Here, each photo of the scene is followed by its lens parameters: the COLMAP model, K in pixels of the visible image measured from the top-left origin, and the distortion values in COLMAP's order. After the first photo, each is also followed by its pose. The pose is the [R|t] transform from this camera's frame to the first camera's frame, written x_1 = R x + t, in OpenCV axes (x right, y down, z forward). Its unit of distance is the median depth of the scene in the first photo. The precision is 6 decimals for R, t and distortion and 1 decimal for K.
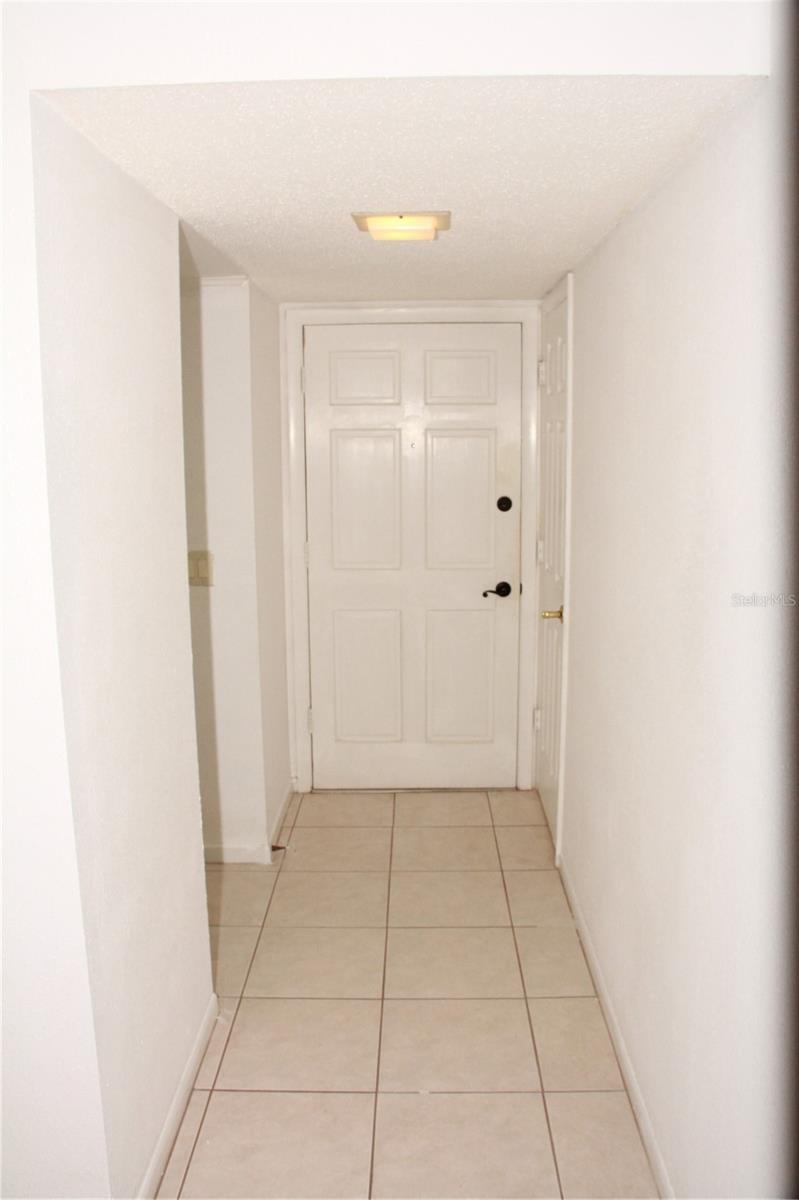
lens RADIAL K [[972.7, 0, 399.5], [0, 972.7, 600.0], [0, 0, 1]] dist [-0.195600, 0.148930]
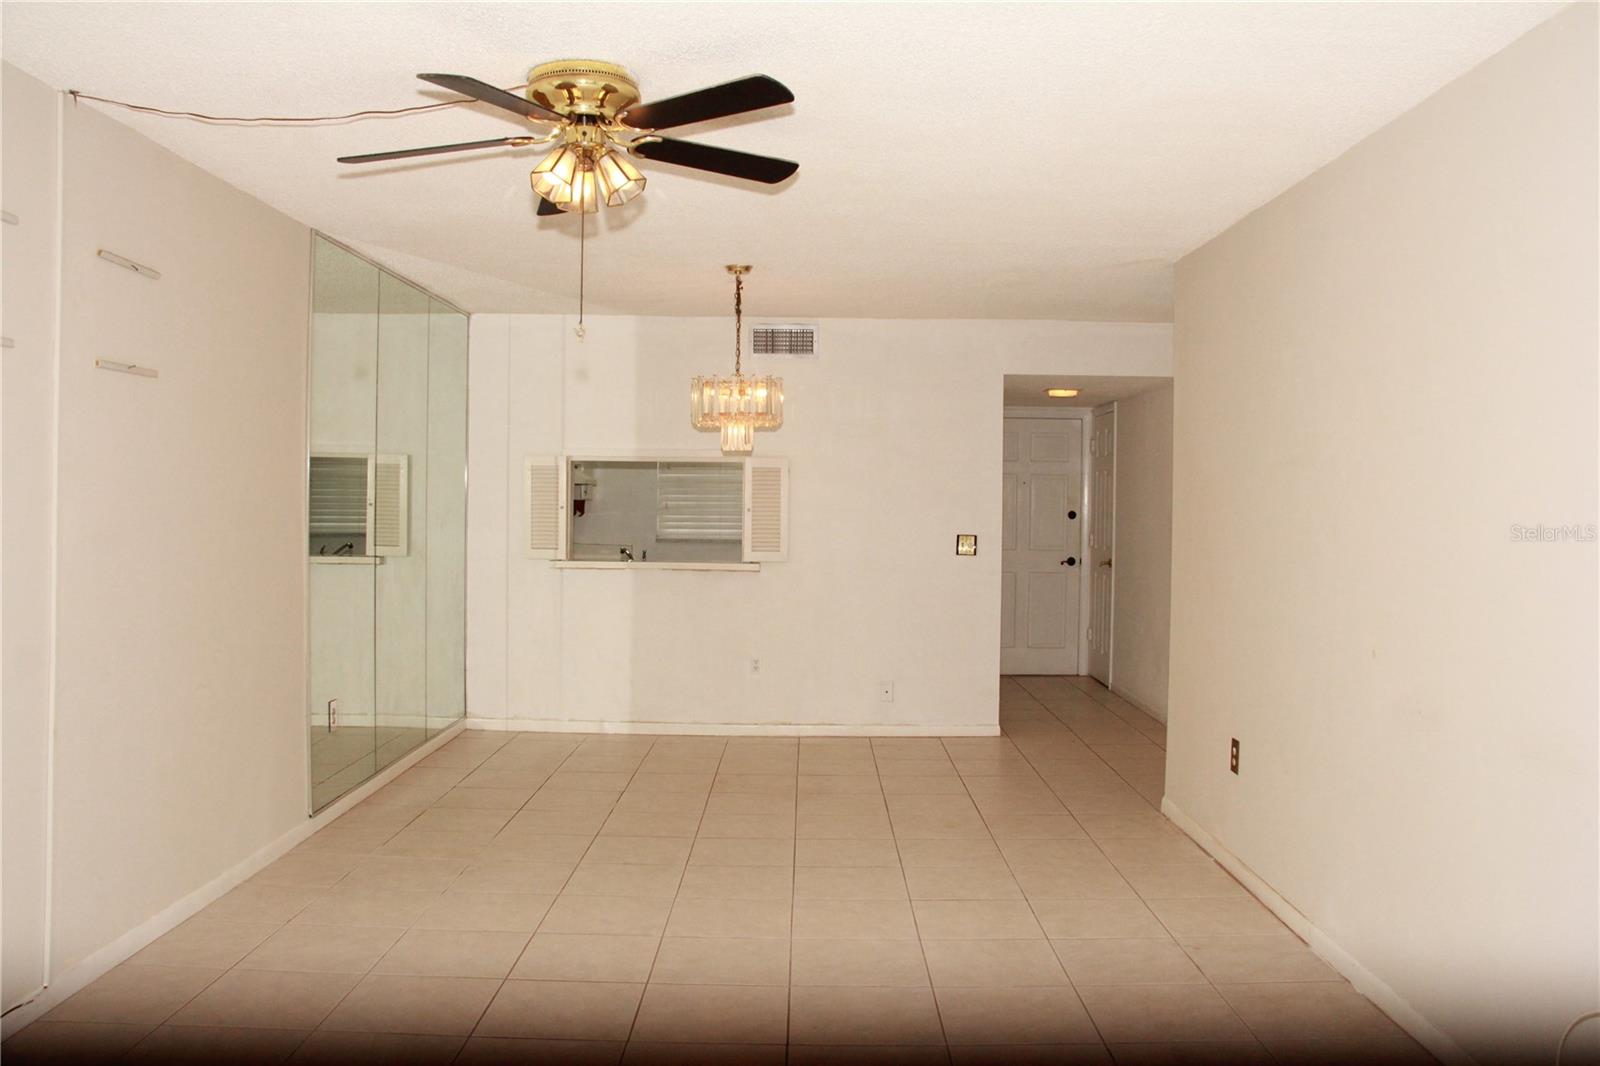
lens RADIAL K [[1296.9, 0, 800.0], [0, 1296.9, 533.0], [0, 0, 1]] dist [-0.195600, 0.148930]
pose [[0.999672, 0.021807, 0.013446, -0.449820], [-0.019582, 0.988815, -0.147854, 0.312053], [-0.016520, 0.147542, 0.988918, -1.438363]]
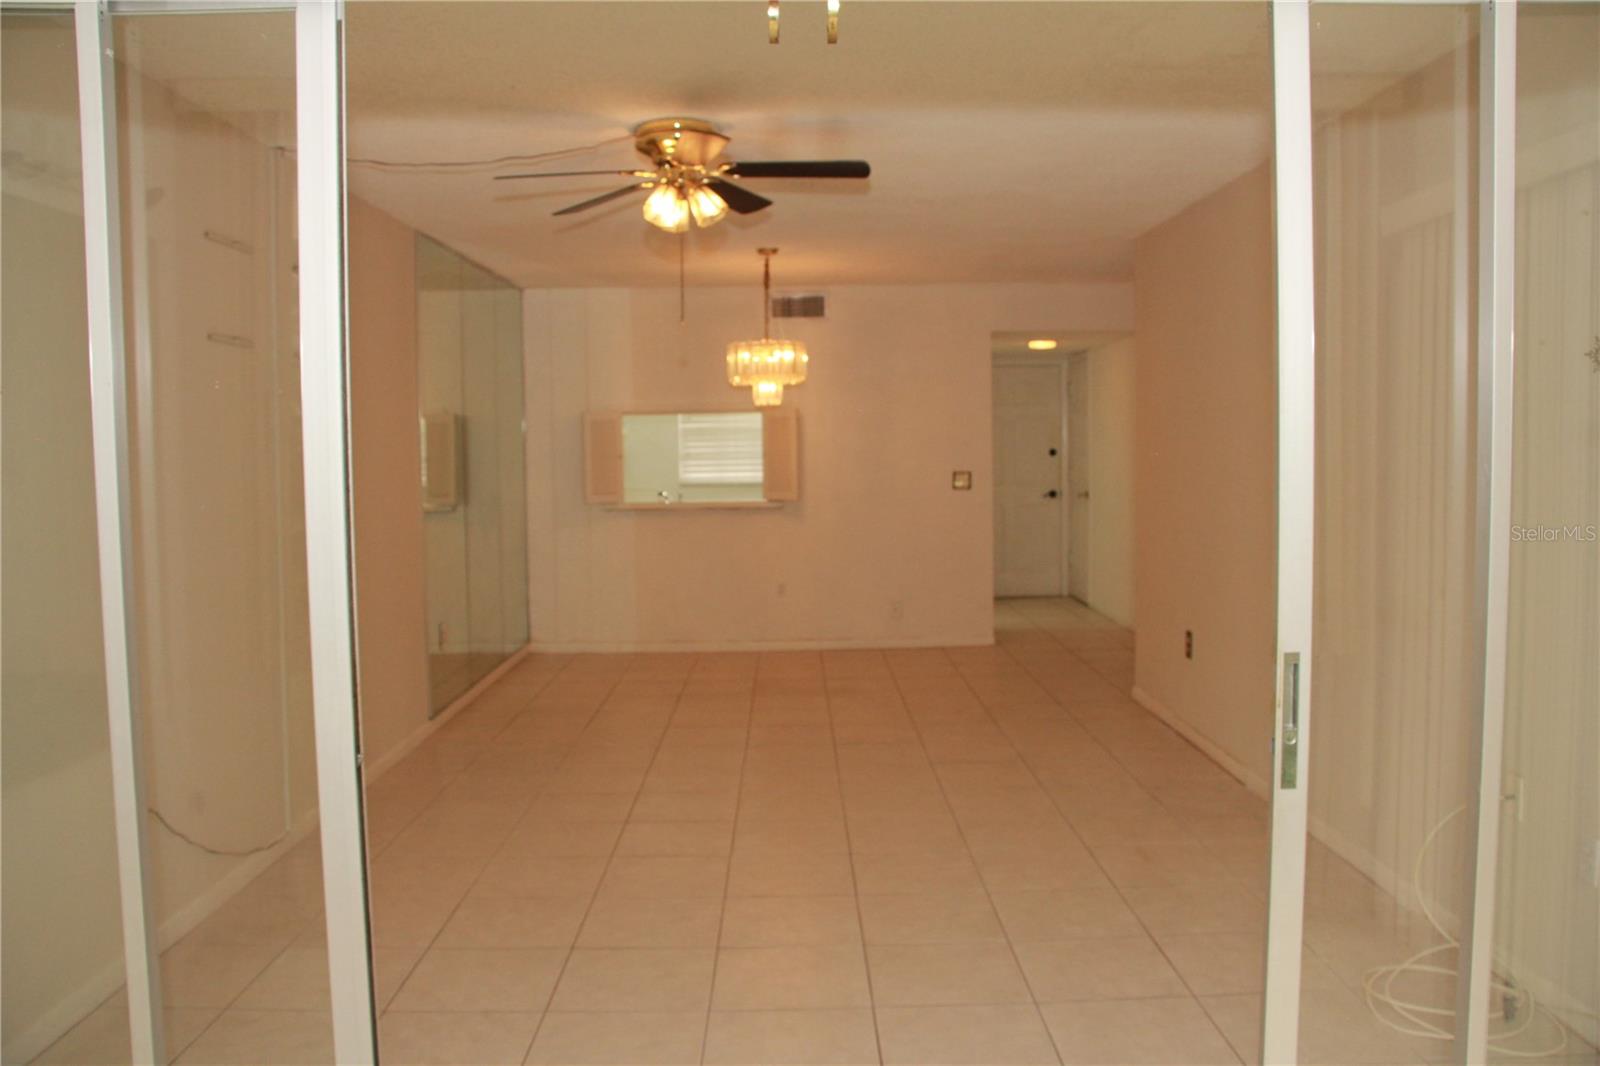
lens RADIAL K [[1296.9, 0, 800.0], [0, 1296.9, 533.0], [0, 0, 1]] dist [-0.195600, 0.148930]
pose [[0.999614, -0.005894, 0.027151, -0.512253], [0.008719, 0.994421, -0.105124, 0.359985], [-0.026380, 0.105320, 0.994088, -1.717731]]
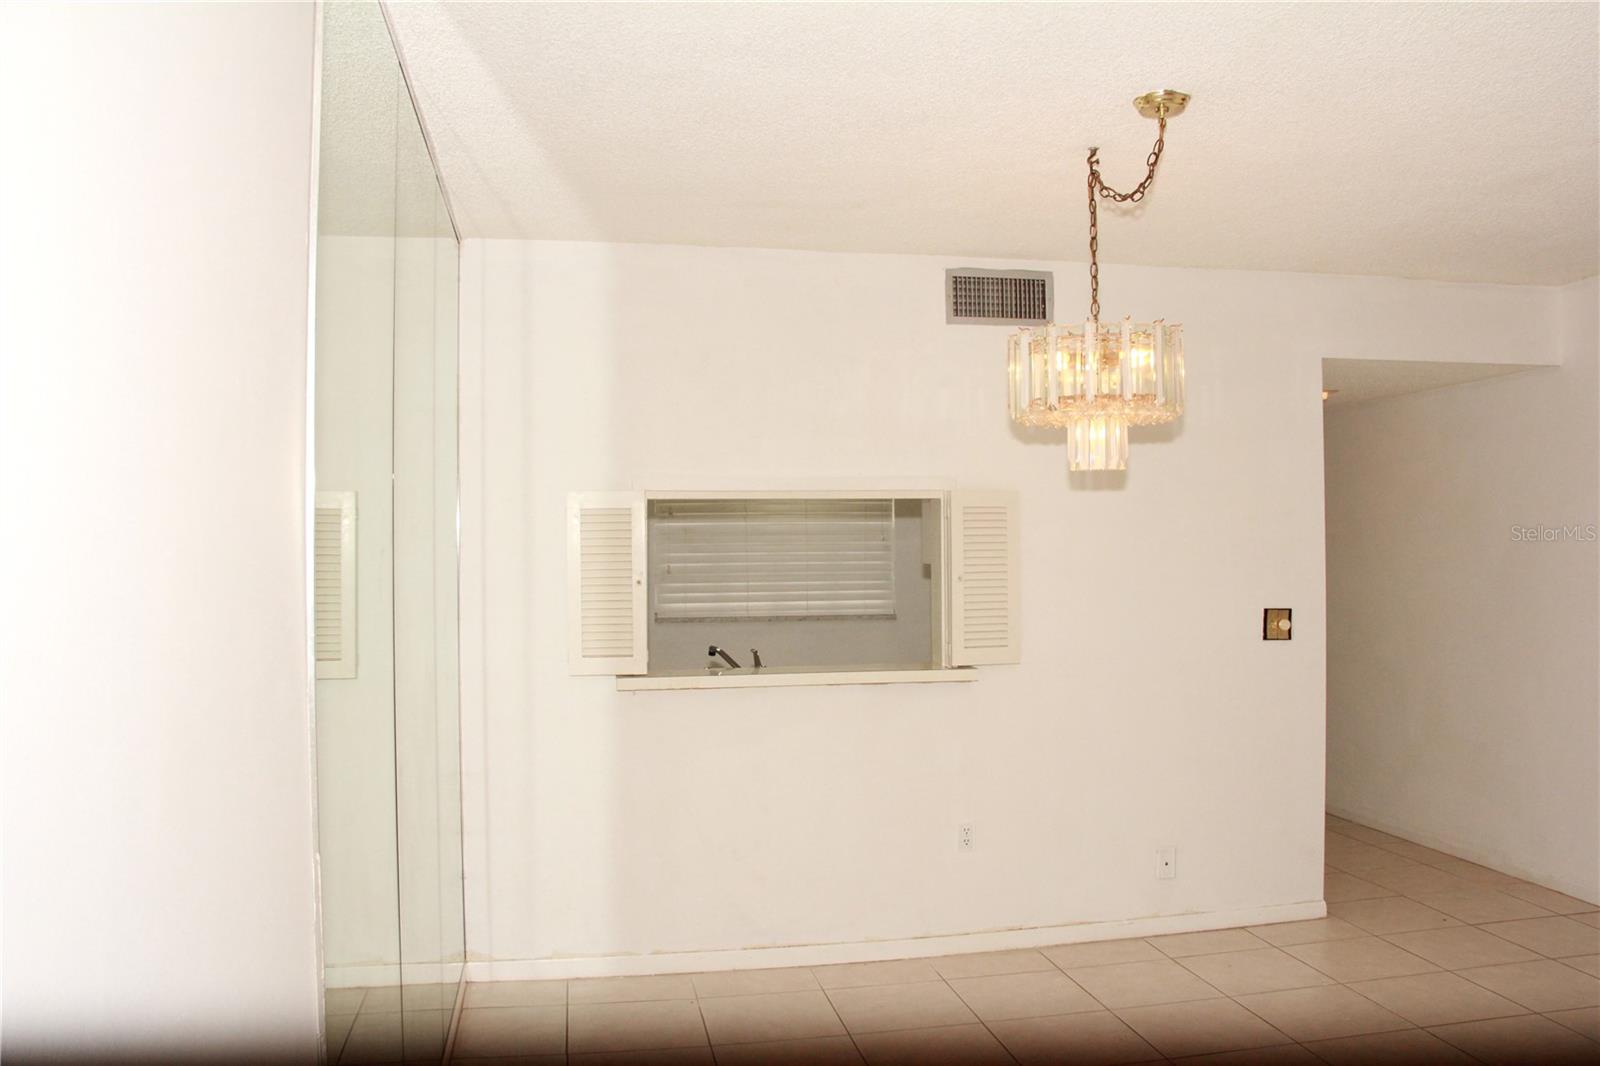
lens RADIAL K [[1296.9, 0, 800.0], [0, 1296.9, 533.0], [0, 0, 1]] dist [-0.195600, 0.148930]
pose [[0.980494, 0.004042, 0.196506, -0.843250], [0.032886, 0.982321, -0.184294, 0.166826], [-0.193776, 0.187161, 0.963027, -0.646616]]
